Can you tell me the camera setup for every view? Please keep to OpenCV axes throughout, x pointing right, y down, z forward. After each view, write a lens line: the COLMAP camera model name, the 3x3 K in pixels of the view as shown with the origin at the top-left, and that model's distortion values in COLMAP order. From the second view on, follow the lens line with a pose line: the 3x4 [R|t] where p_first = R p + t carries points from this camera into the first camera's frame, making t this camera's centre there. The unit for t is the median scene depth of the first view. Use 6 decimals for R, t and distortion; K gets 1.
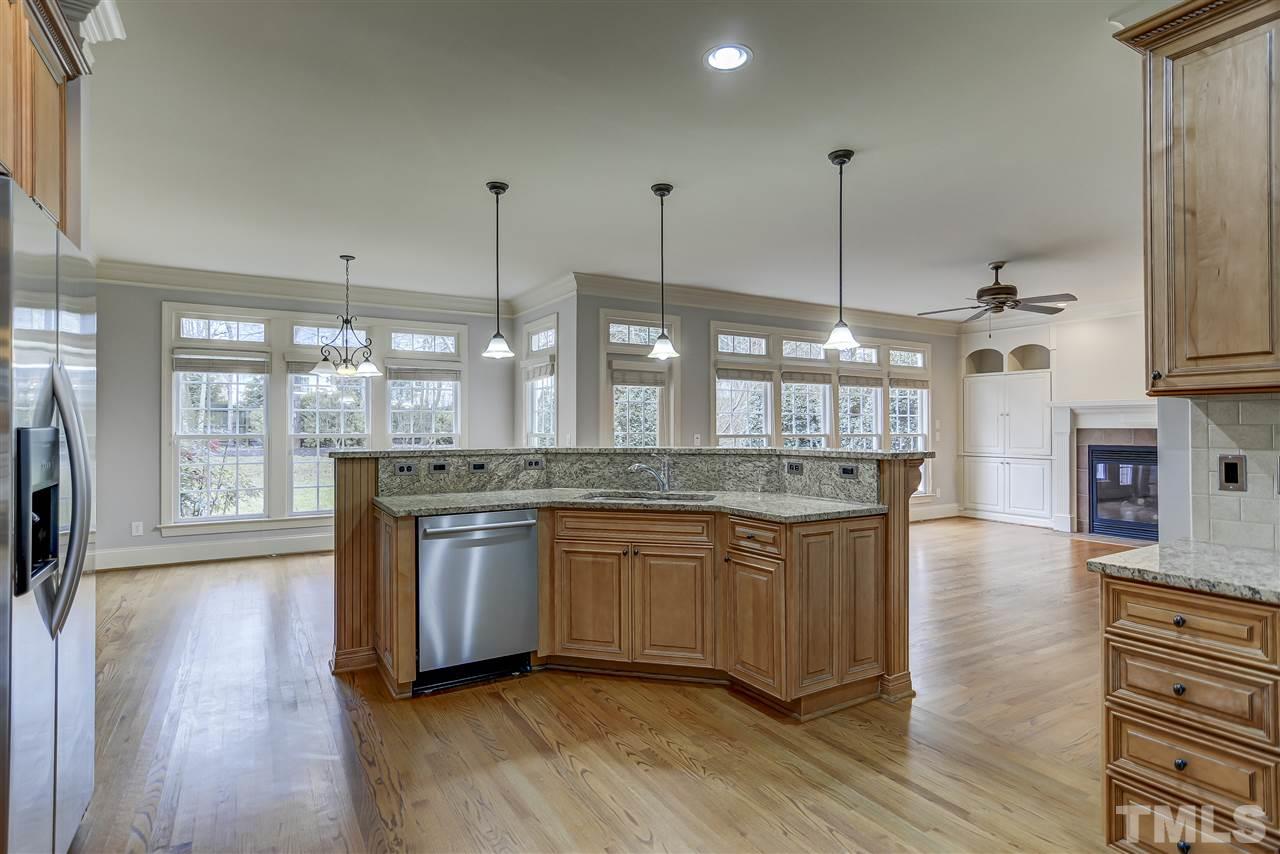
lens RADIAL K [[656.7, 0, 640.0], [0, 656.7, 416.1], [0, 0, 1]] dist [-0.004309, 0.000003]
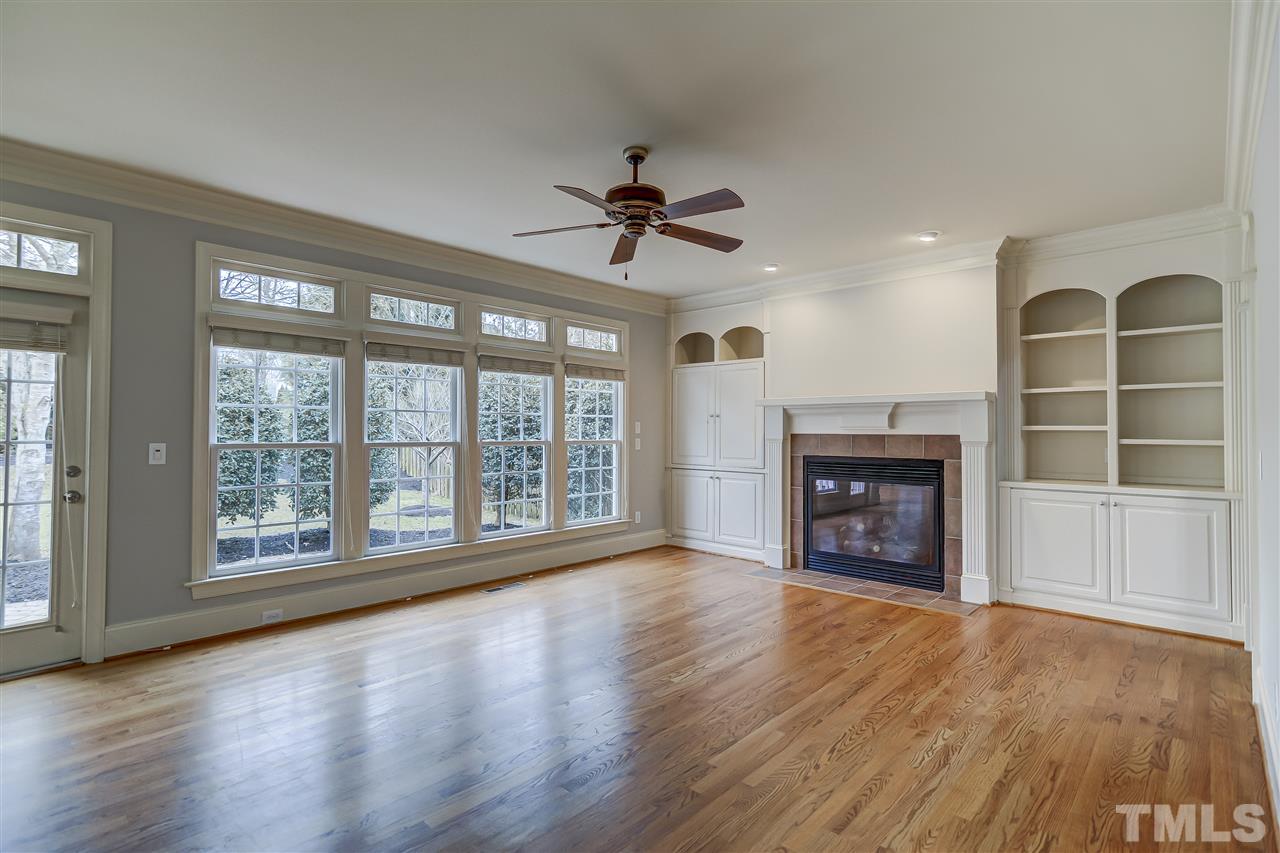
lens RADIAL K [[623.4, 0, 639.6], [0, 623.4, 419.7], [0, 0, 1]] dist [-0.002608, 0.000308]
pose [[0.960137, 0.008007, 0.279415, 0.279342], [-0.007883, 0.999968, -0.001569, 0.004495], [-0.279418, -0.000696, 0.960169, 0.332057]]
